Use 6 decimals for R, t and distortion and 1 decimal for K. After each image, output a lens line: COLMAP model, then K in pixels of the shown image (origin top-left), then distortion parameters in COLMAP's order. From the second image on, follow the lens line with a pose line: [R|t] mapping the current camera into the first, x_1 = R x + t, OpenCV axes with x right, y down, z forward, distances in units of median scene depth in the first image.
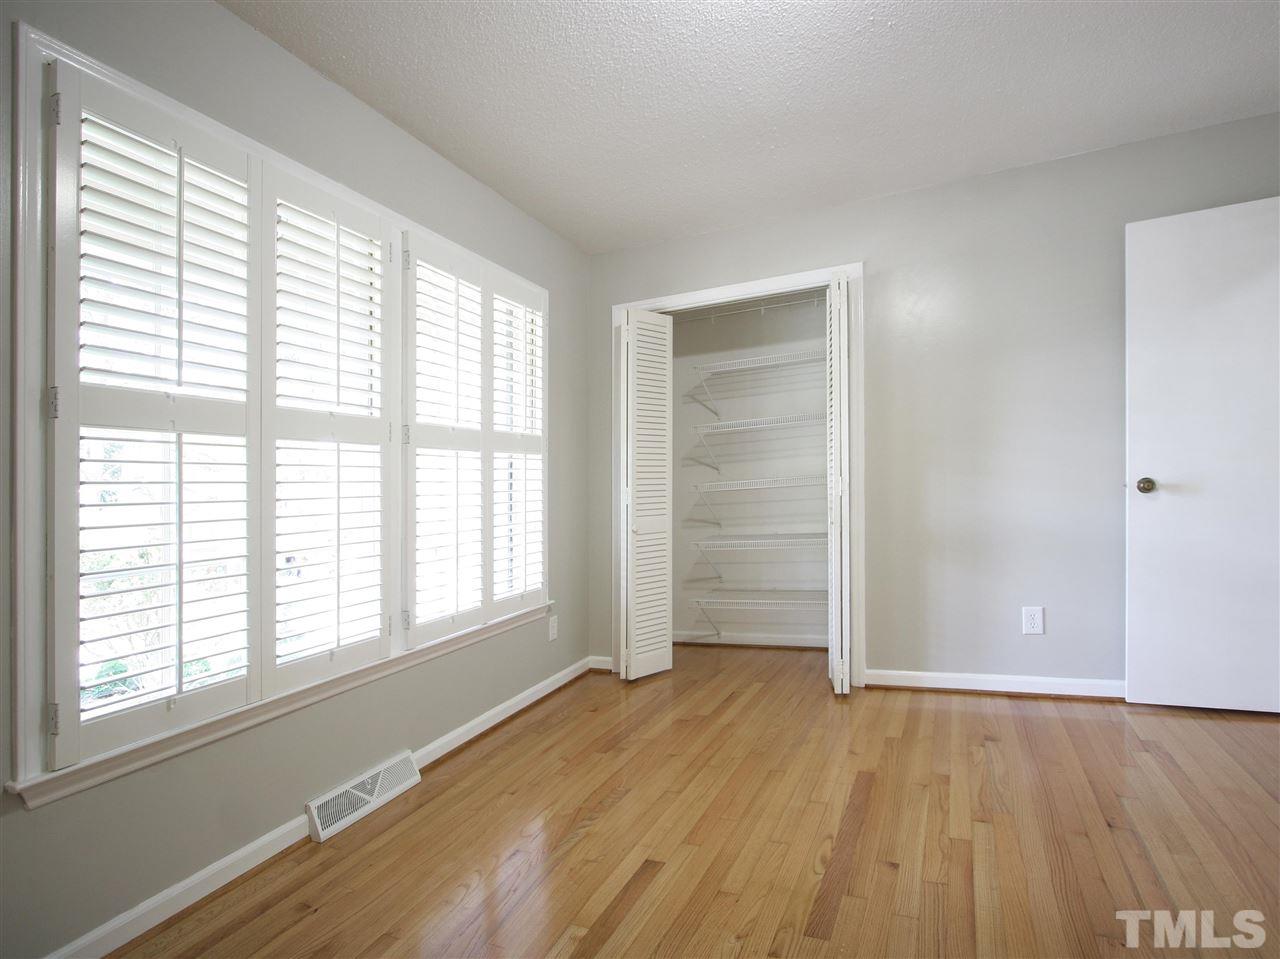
lens RADIAL K [[422.6, 0, 639.3], [0, 422.6, 487.1], [0, 0, 1]] dist [0.000985, 0.000142]
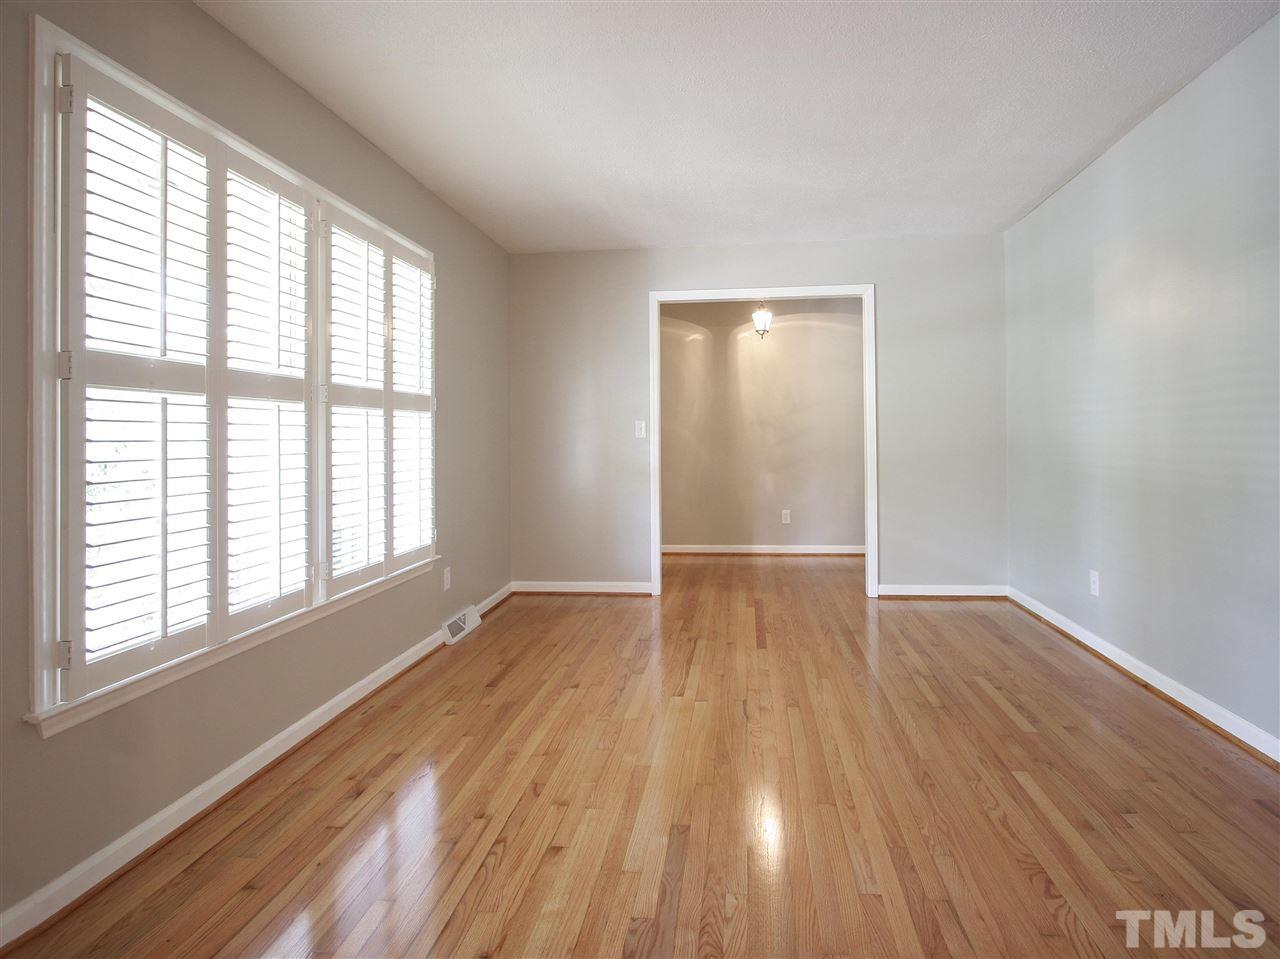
lens RADIAL K [[686.6, 0, 641.2], [0, 686.6, 464.8], [0, 0, 1]] dist [-0.004872, -0.000864]
pose [[0.906671, -0.017376, 0.421480, -0.525148], [0.008397, 0.999697, 0.023151, 0.016424], [-0.421755, -0.017452, 0.906542, -0.810643]]
